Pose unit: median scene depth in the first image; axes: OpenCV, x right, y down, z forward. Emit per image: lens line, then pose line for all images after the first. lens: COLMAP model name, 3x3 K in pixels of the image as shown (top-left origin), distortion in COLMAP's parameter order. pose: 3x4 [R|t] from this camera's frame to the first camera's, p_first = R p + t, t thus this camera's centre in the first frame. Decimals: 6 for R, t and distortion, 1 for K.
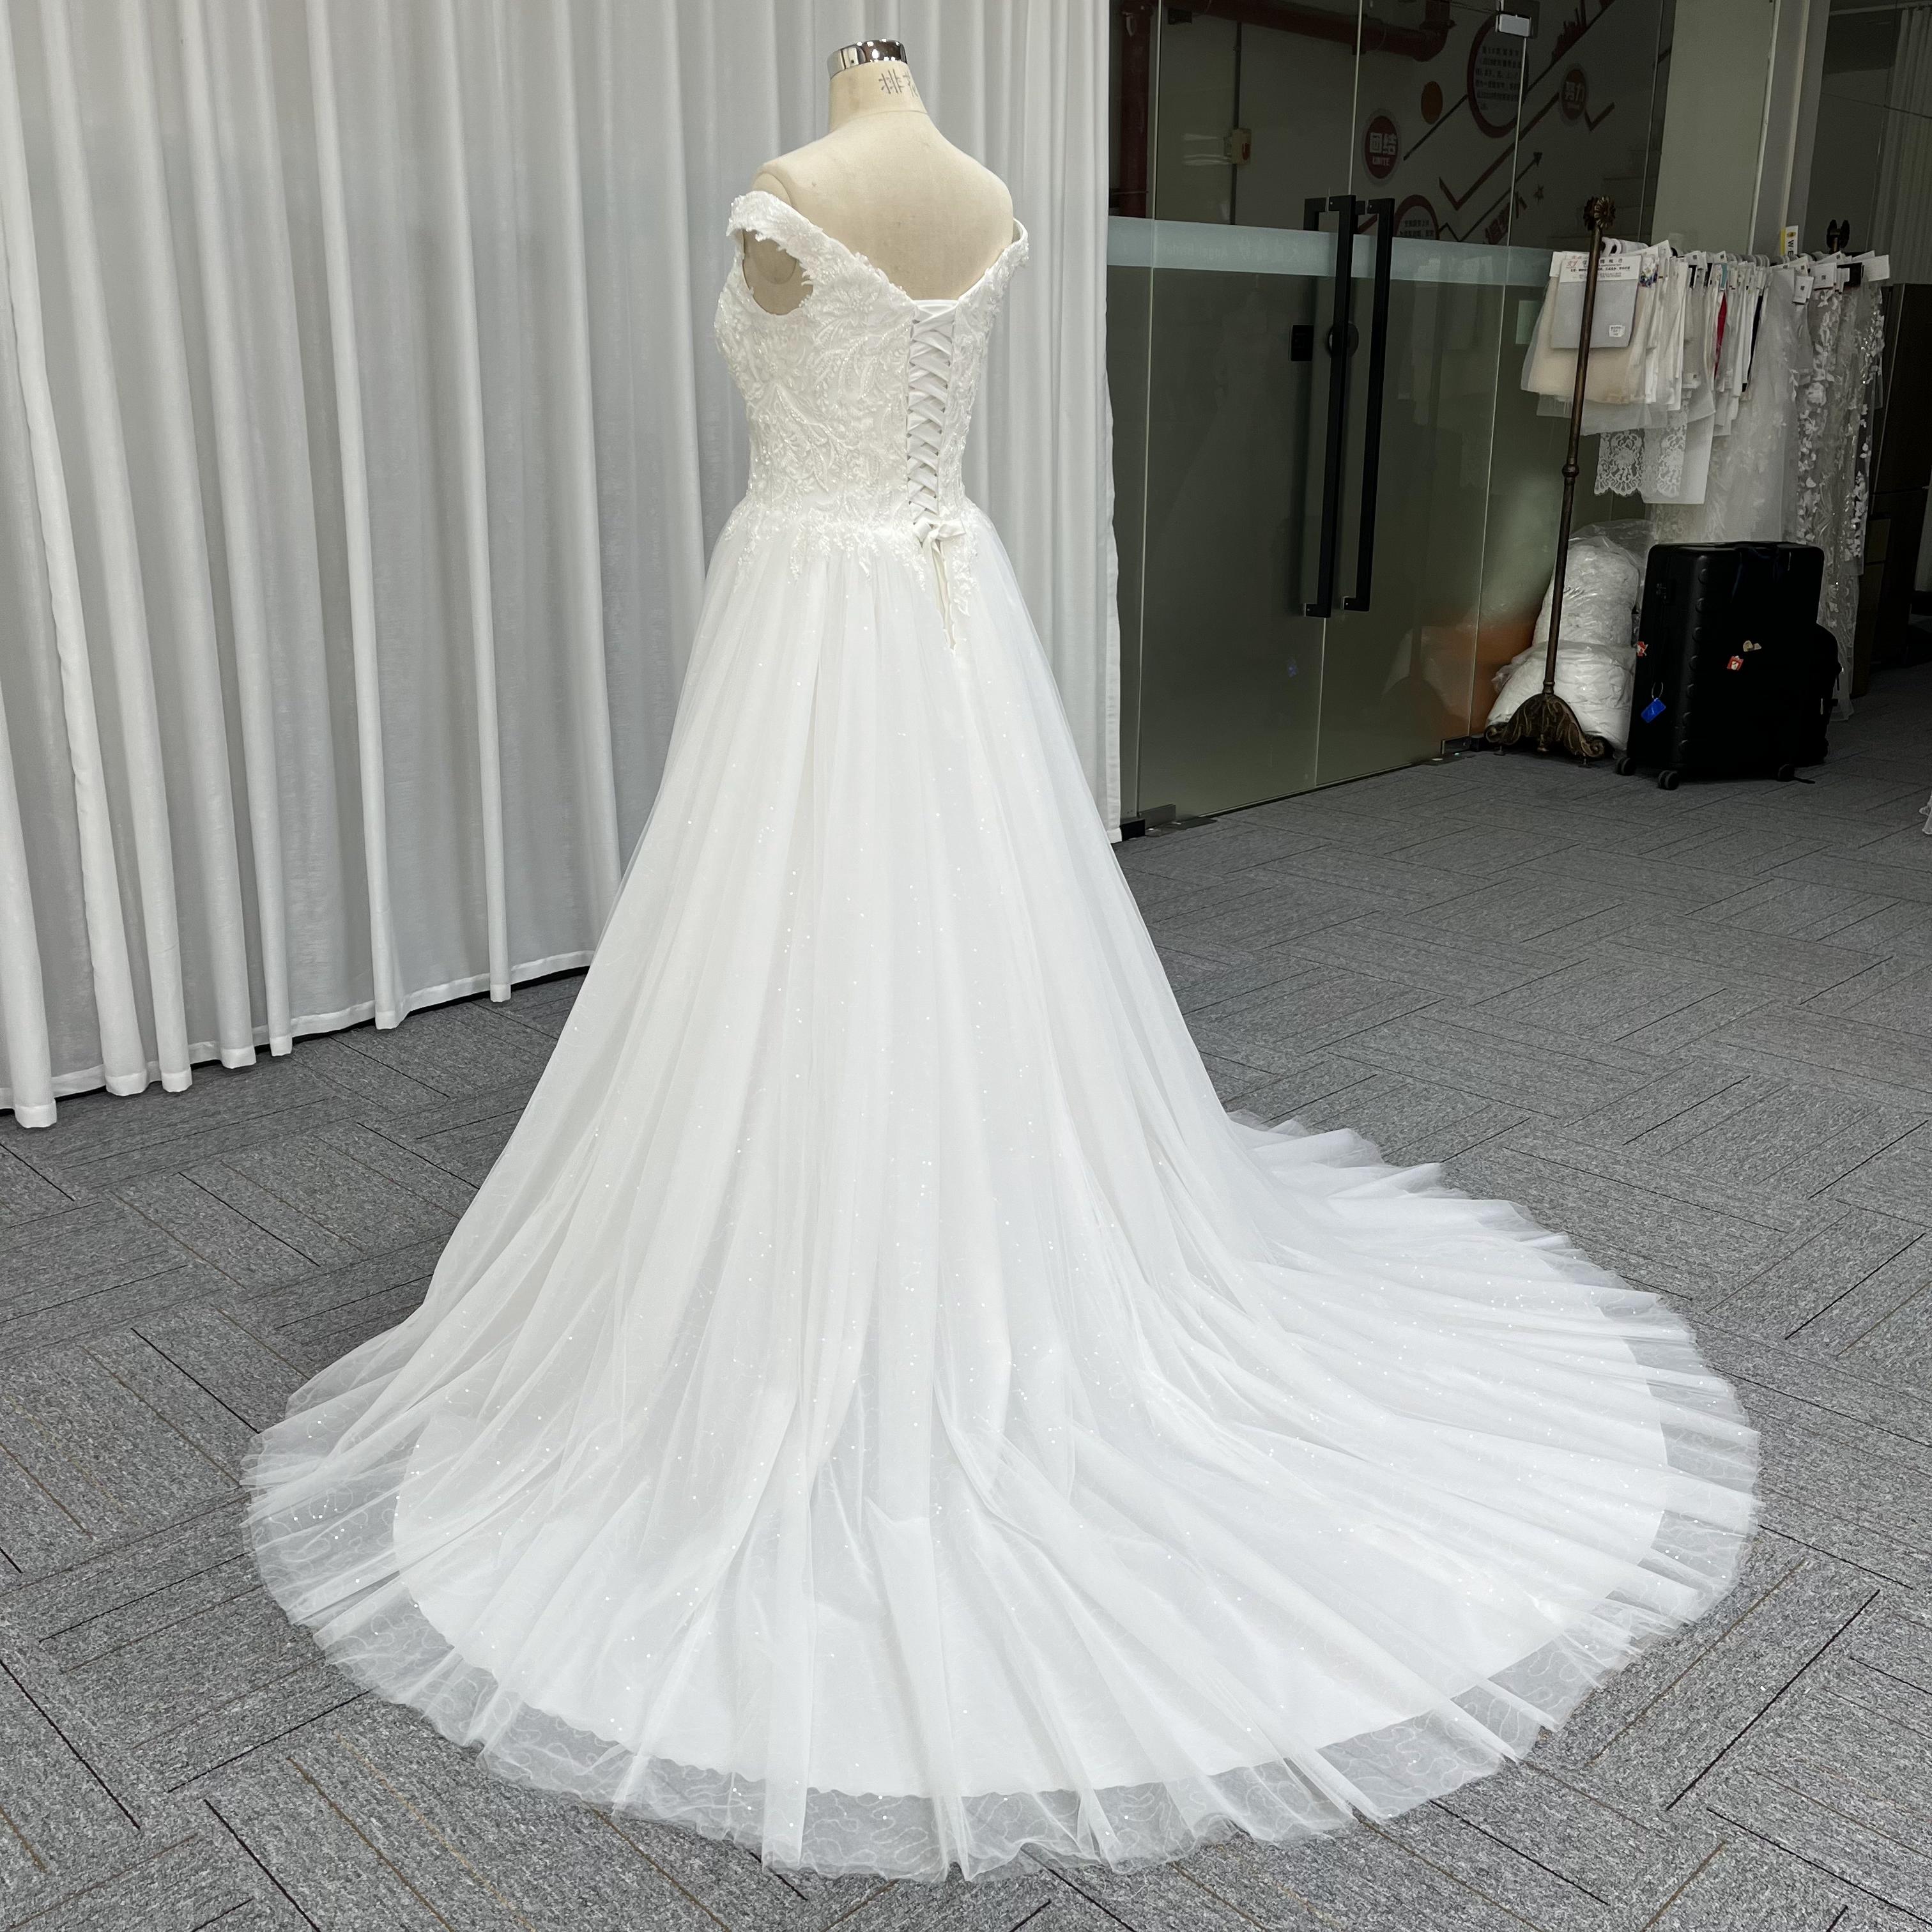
lens RADIAL K [[1973.9, 0, 967.9], [0, 1973.9, 986.4], [0, 0, 1]] dist [0.033267, 0.000000]
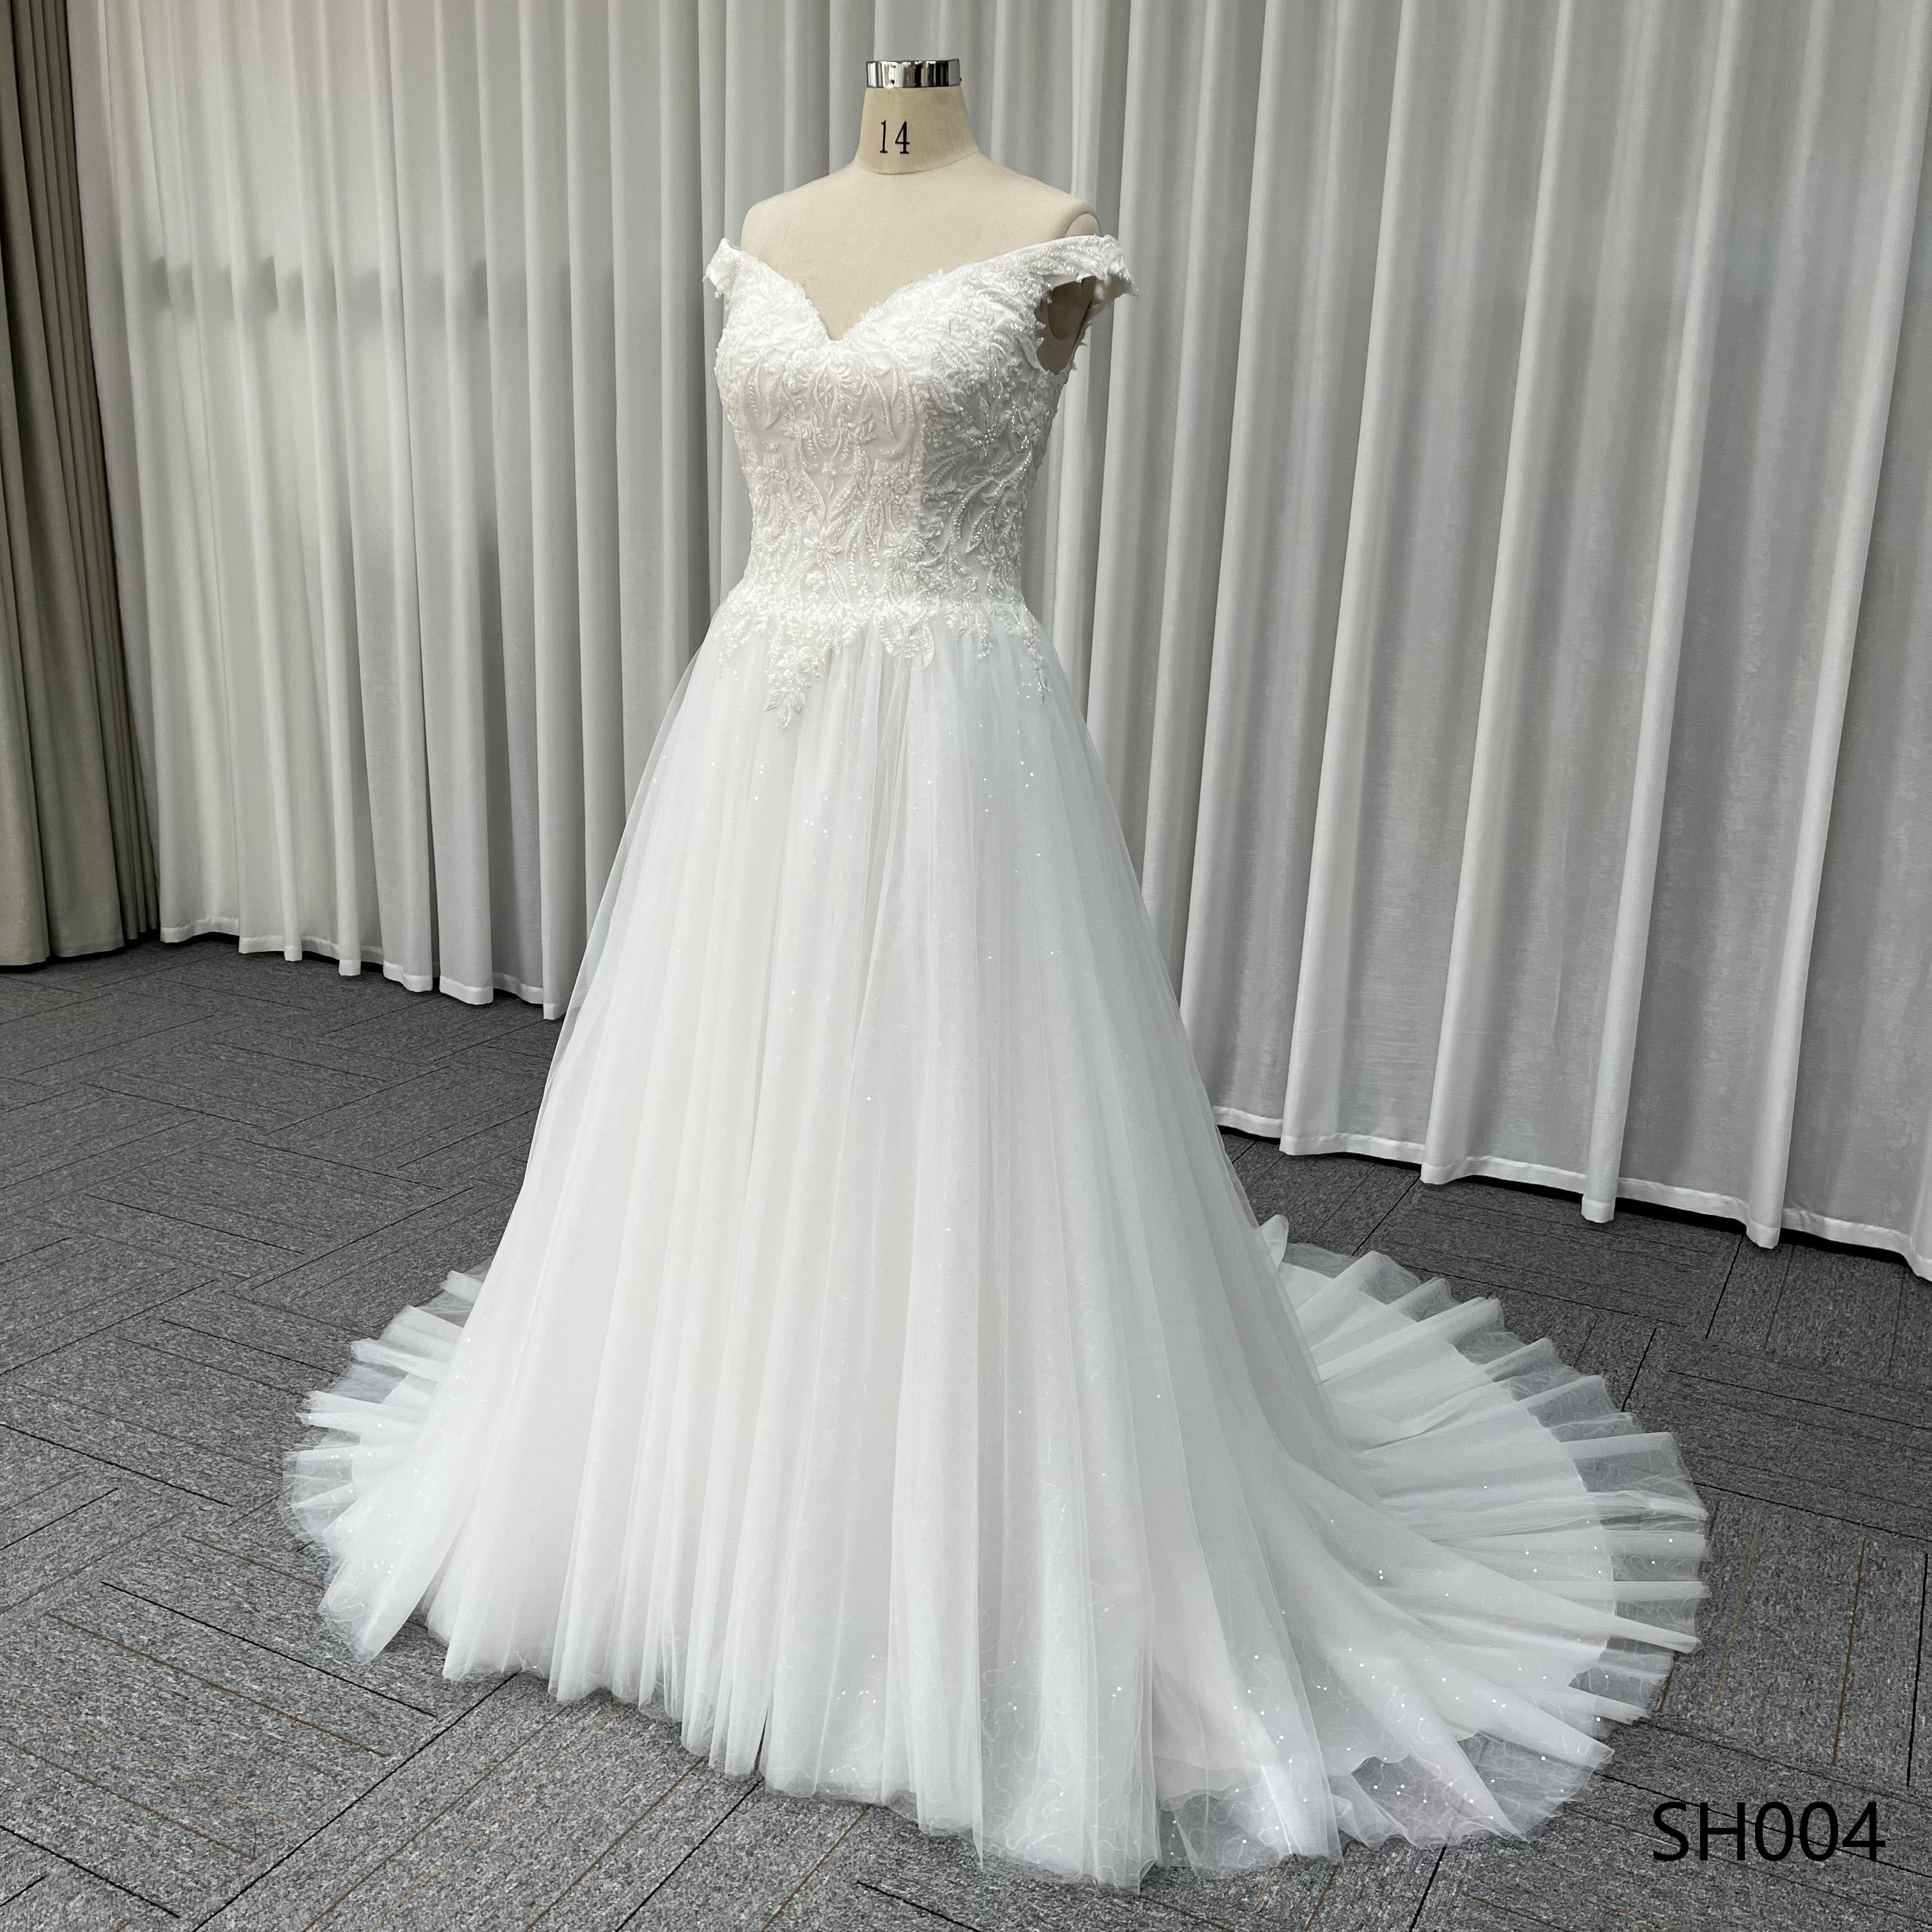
lens RADIAL K [[1973.9, 0, 973.7], [0, 1973.9, 980.3], [0, 0, 1]] dist [0.033267, 0.000000]
pose [[0.305041, 0.259561, -0.916285, 0.777675], [-0.314950, 0.935498, 0.160154, -0.248443], [0.898753, 0.239730, 0.367114, 0.802108]]
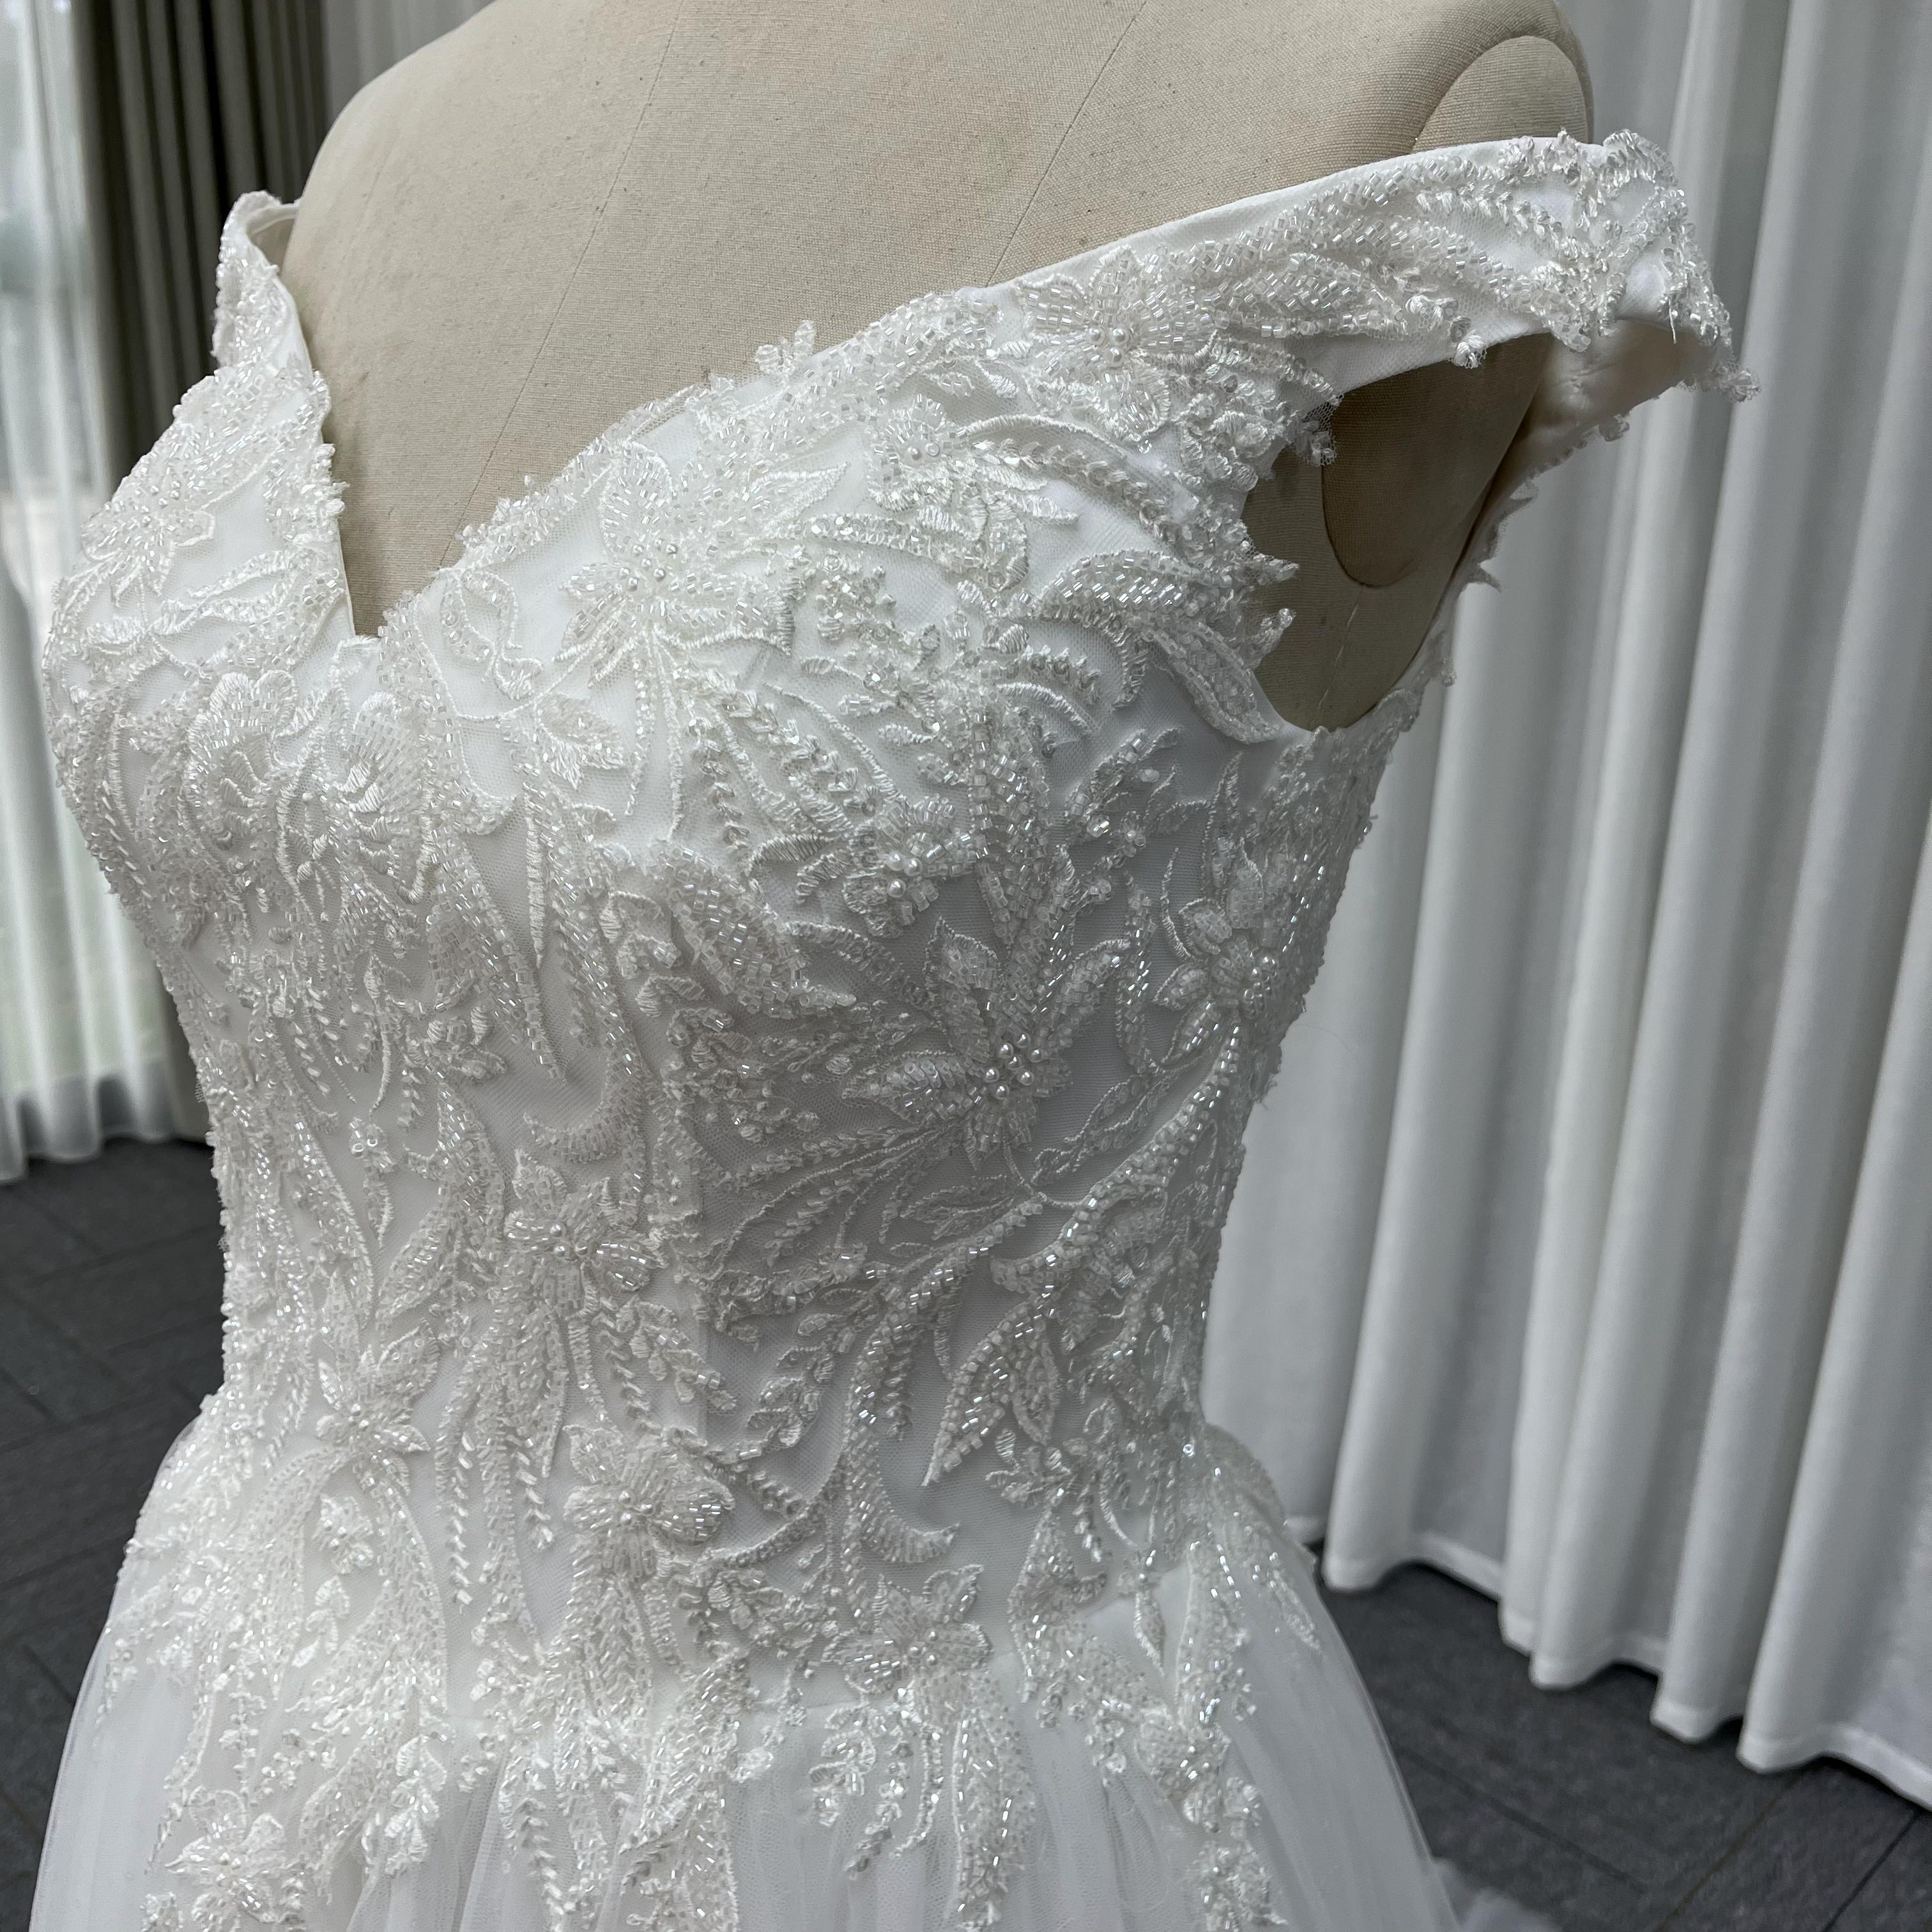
lens RADIAL K [[1973.9, 0, 930.8], [0, 1973.9, 982.7], [0, 0, 1]] dist [0.033267, 0.000000]
pose [[0.083795, 0.301692, -0.949716, 0.177349], [-0.316020, 0.911916, 0.261802, -0.374761], [0.945045, 0.278192, 0.171755, 1.002110]]
